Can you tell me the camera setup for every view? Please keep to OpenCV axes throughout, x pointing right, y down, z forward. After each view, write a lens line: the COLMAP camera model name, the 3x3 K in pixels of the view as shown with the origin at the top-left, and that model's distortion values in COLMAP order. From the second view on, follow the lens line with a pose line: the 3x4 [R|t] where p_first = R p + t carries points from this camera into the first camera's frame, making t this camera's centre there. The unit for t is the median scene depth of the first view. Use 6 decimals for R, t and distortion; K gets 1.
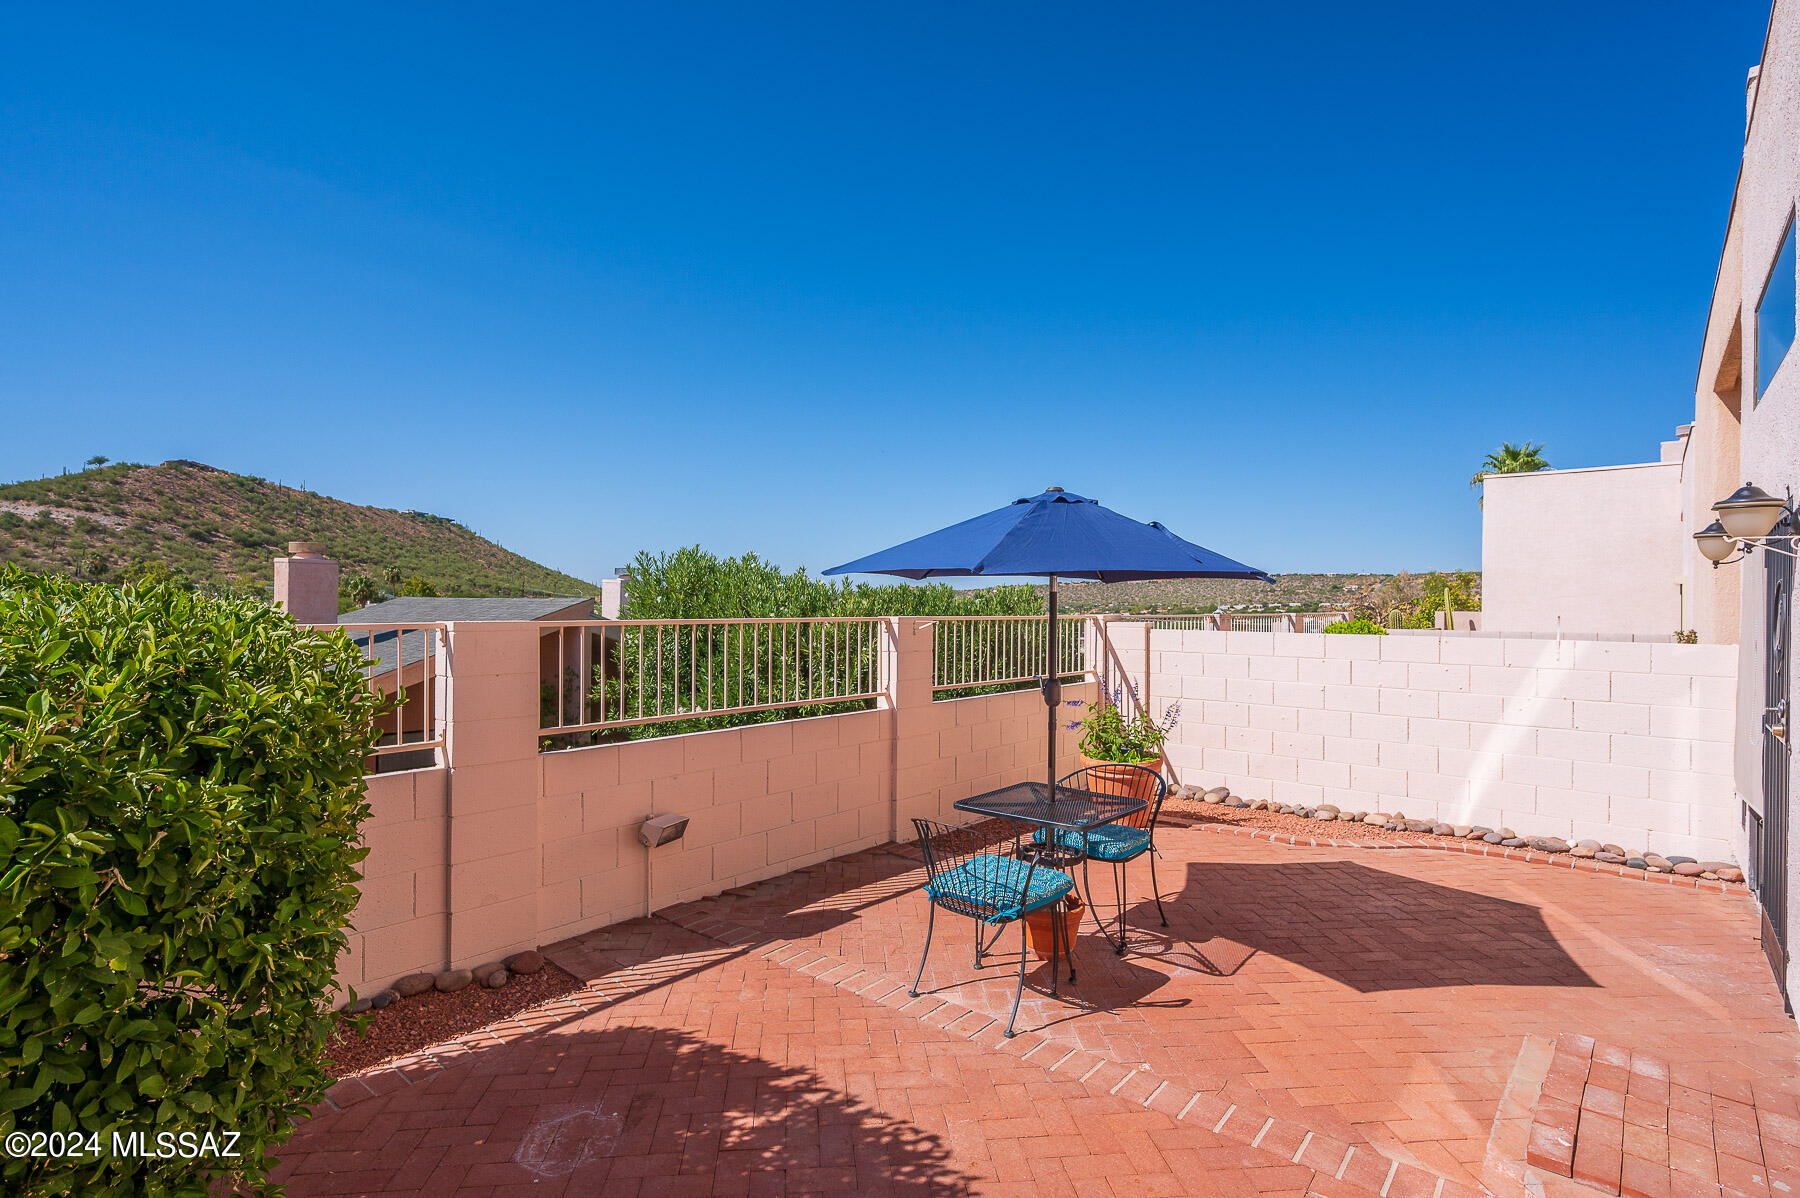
lens RADIAL K [[872.3, 0, 900.0], [0, 872.3, 599.0], [0, 0, 1]] dist [0.026444, 0.000015]
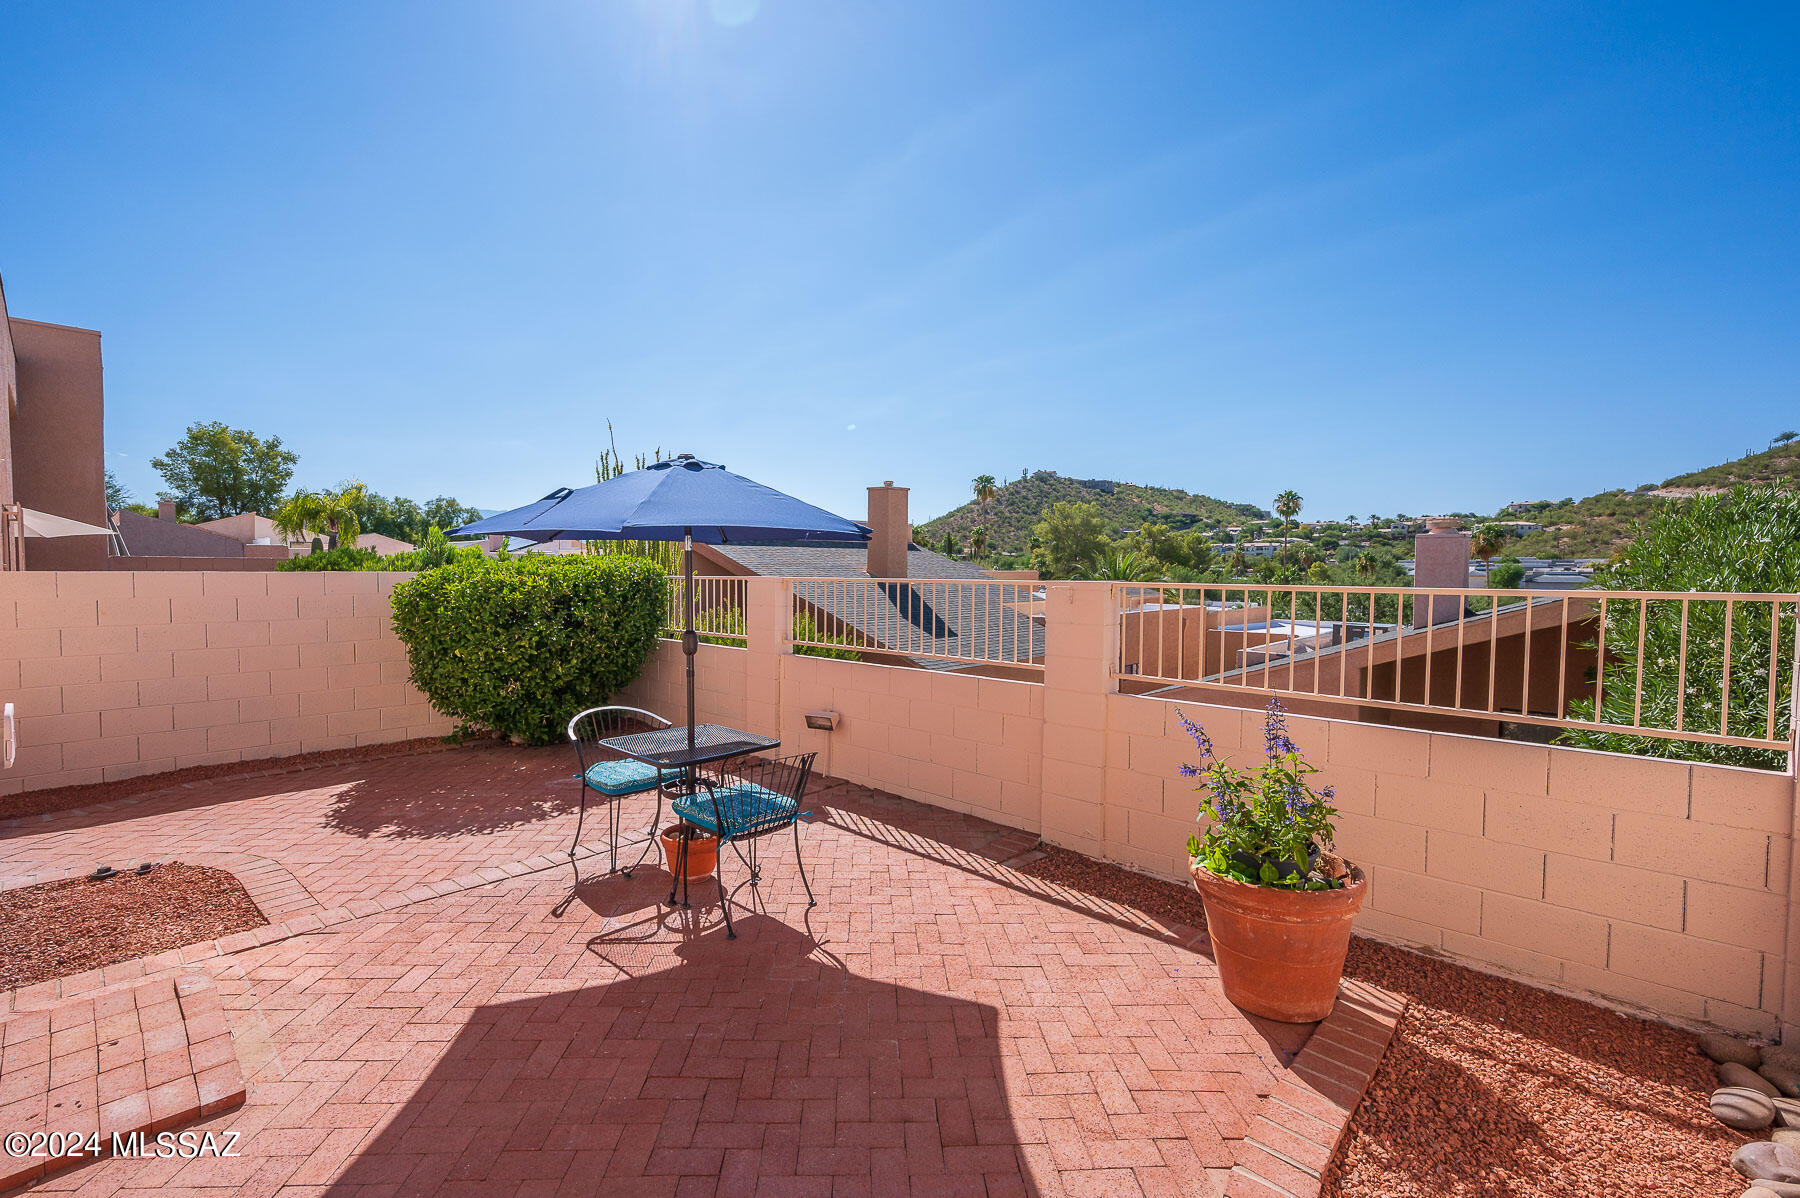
lens RADIAL K [[779.0, 0, 900.0], [0, 779.0, 599.0], [0, 0, 1]] dist [-0.000662, 0.000000]
pose [[-0.041046, 0.026932, -0.998794, 1.111342], [0.004058, 0.999633, 0.026788, 0.026078], [0.999149, -0.002954, -0.041140, 1.277159]]
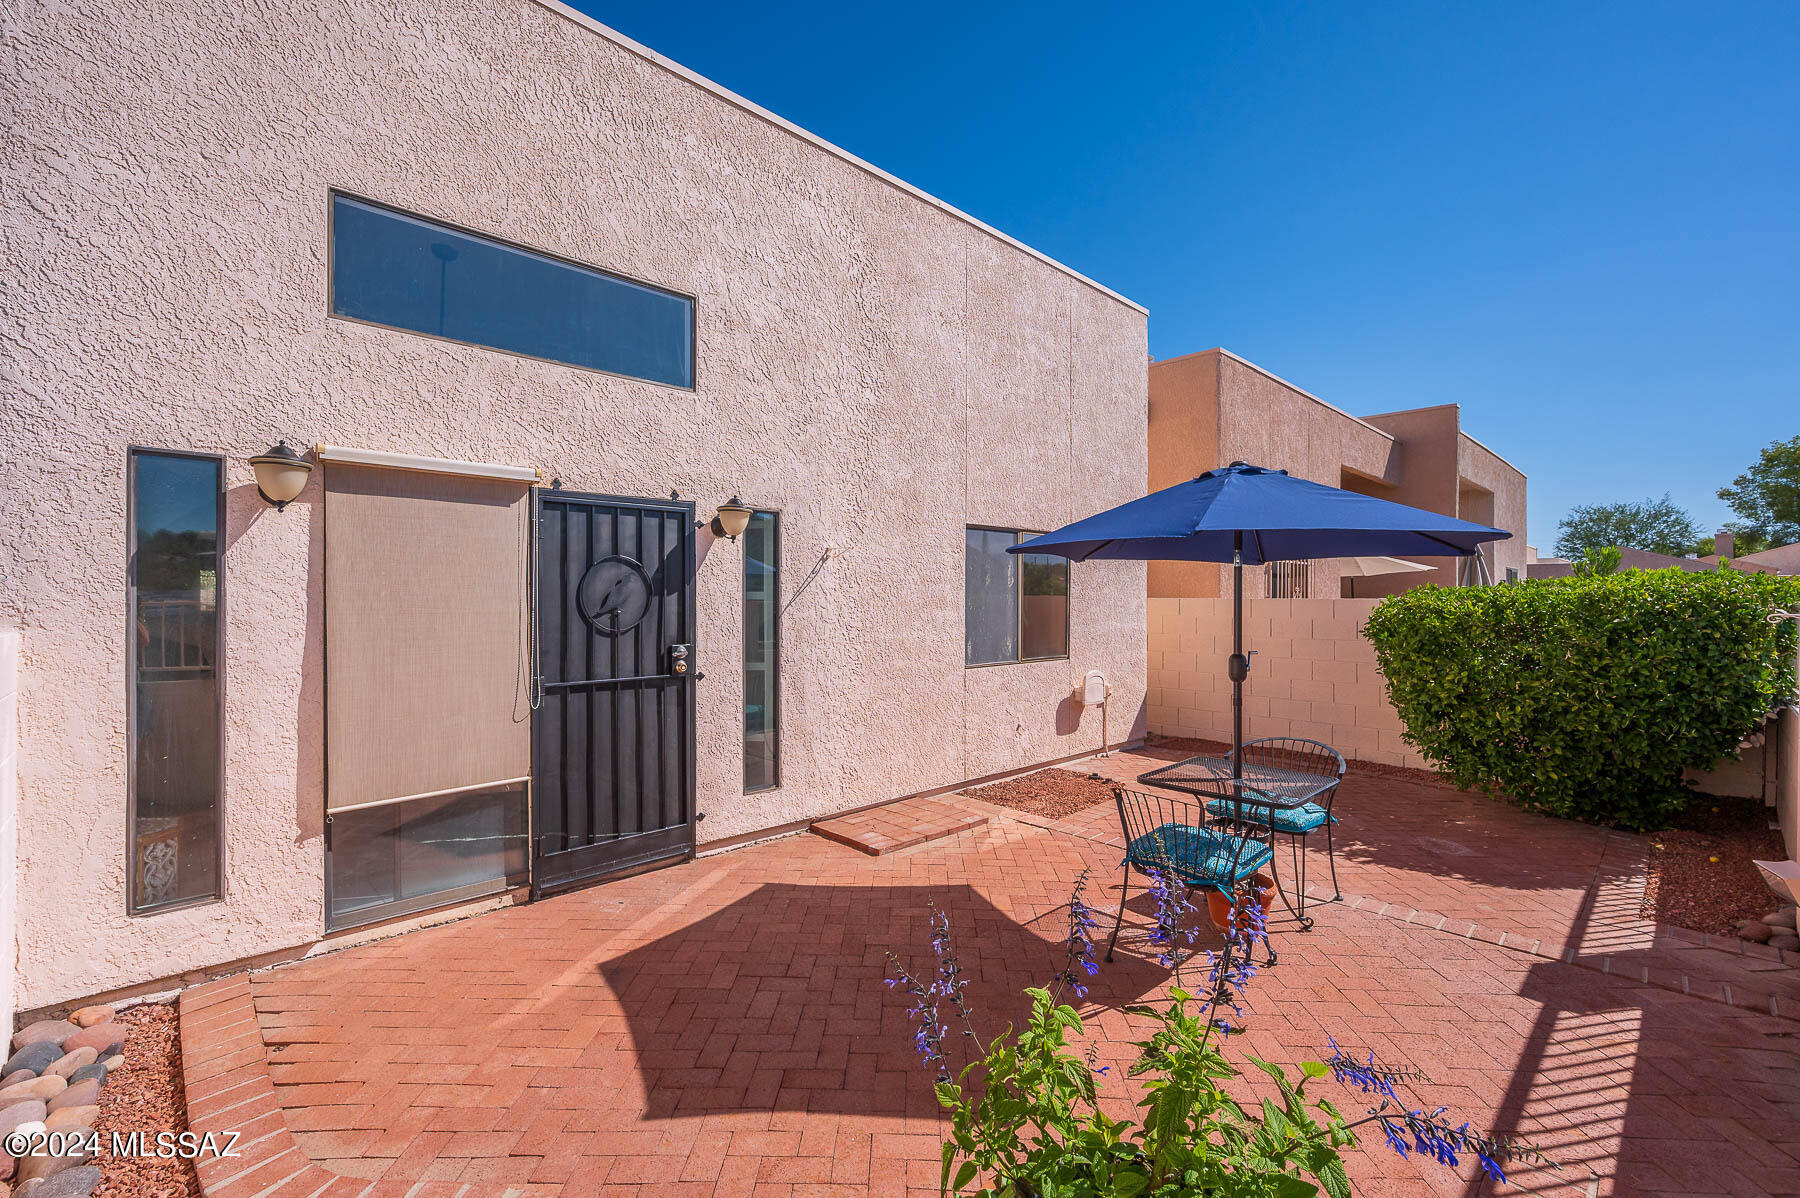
lens RADIAL K [[774.2, 0, 891.8], [0, 774.2, 602.5], [0, 0, 1]] dist [-0.000409, 0.000134]
pose [[-0.994475, -0.015284, 0.103855, 0.464839], [-0.015752, 0.999869, -0.003686, 0.041054], [-0.103785, -0.005301, -0.994586, 1.874308]]
